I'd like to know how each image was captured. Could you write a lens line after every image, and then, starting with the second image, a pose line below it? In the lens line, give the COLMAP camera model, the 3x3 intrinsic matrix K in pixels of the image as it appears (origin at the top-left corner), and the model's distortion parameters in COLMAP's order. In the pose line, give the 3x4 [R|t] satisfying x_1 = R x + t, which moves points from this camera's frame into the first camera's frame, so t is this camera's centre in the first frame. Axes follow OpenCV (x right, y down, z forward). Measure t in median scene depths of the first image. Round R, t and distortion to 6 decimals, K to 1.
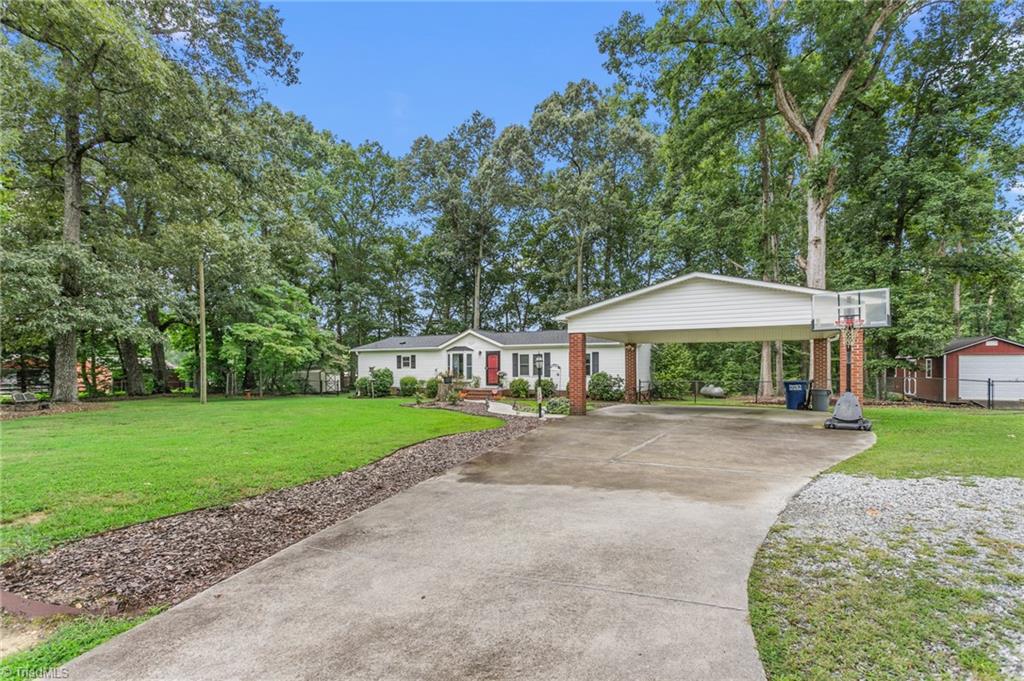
lens RADIAL K [[487.4, 0, 509.1], [0, 487.4, 355.0], [0, 0, 1]] dist [-0.005355, 0.003801]
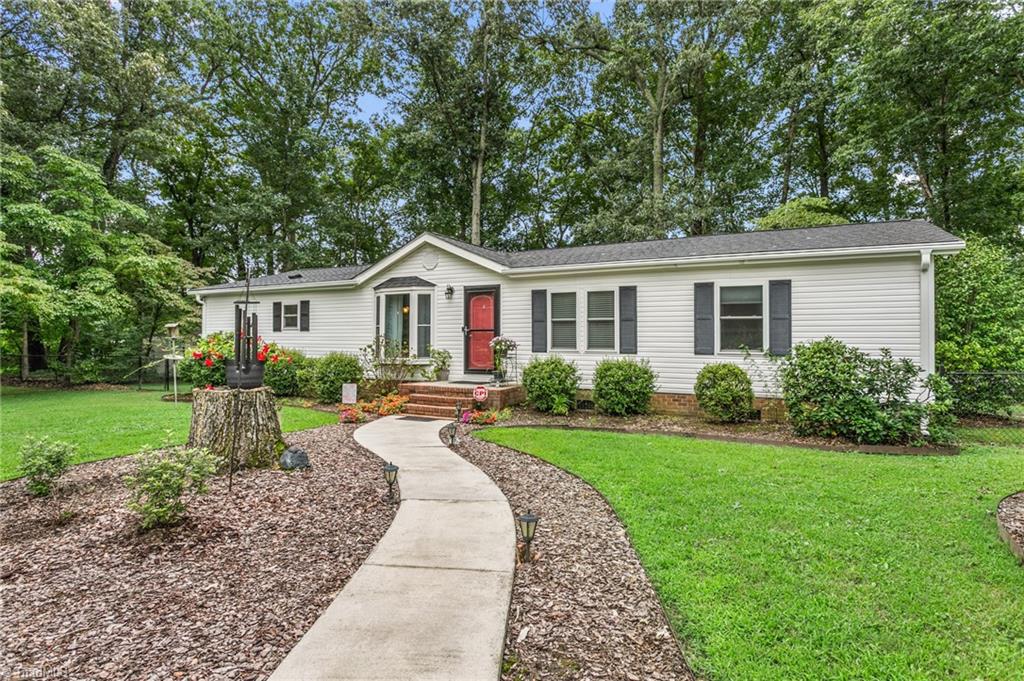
lens RADIAL K [[568.4, 0, 510.9], [0, 568.4, 331.6], [0, 0, 1]] dist [-0.012823, 0.000674]
pose [[0.999158, 0.003195, -0.040893, 0.008508], [-0.002535, 0.999866, 0.016188, 0.020196], [0.040939, -0.016071, 0.999032, 0.527780]]
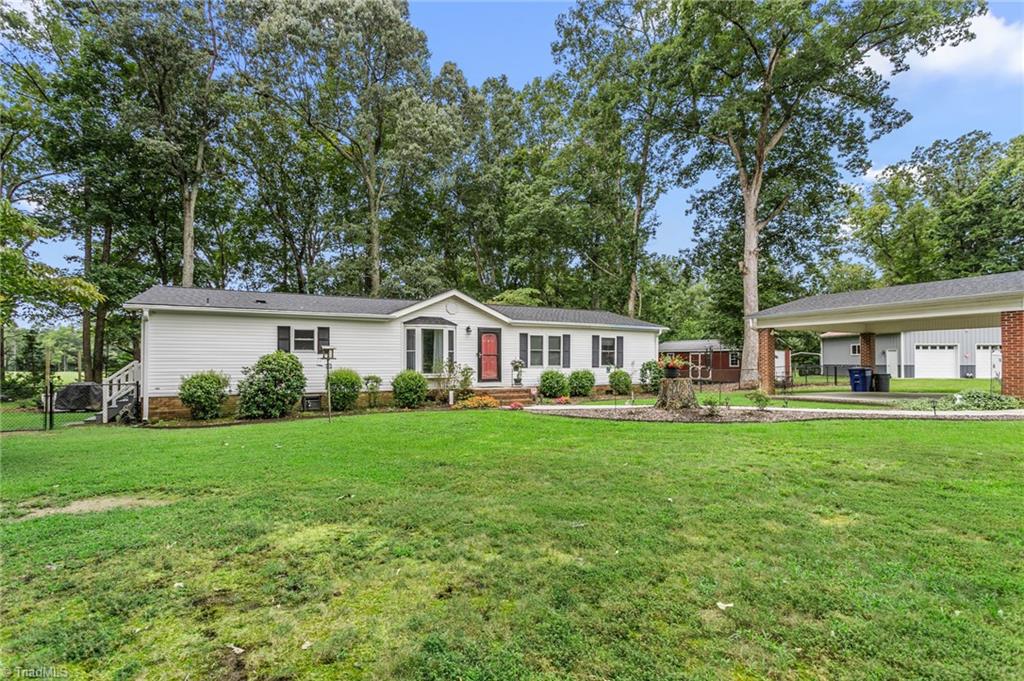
lens RADIAL K [[487.4, 0, 505.8], [0, 487.4, 344.2], [0, 0, 1]] dist [-0.005355, 0.003801]
pose [[0.596205, 0.032451, 0.802176, -0.511914], [-0.023311, 0.999461, -0.023106, 0.026218], [-0.802494, -0.004924, 0.596640, 0.581856]]
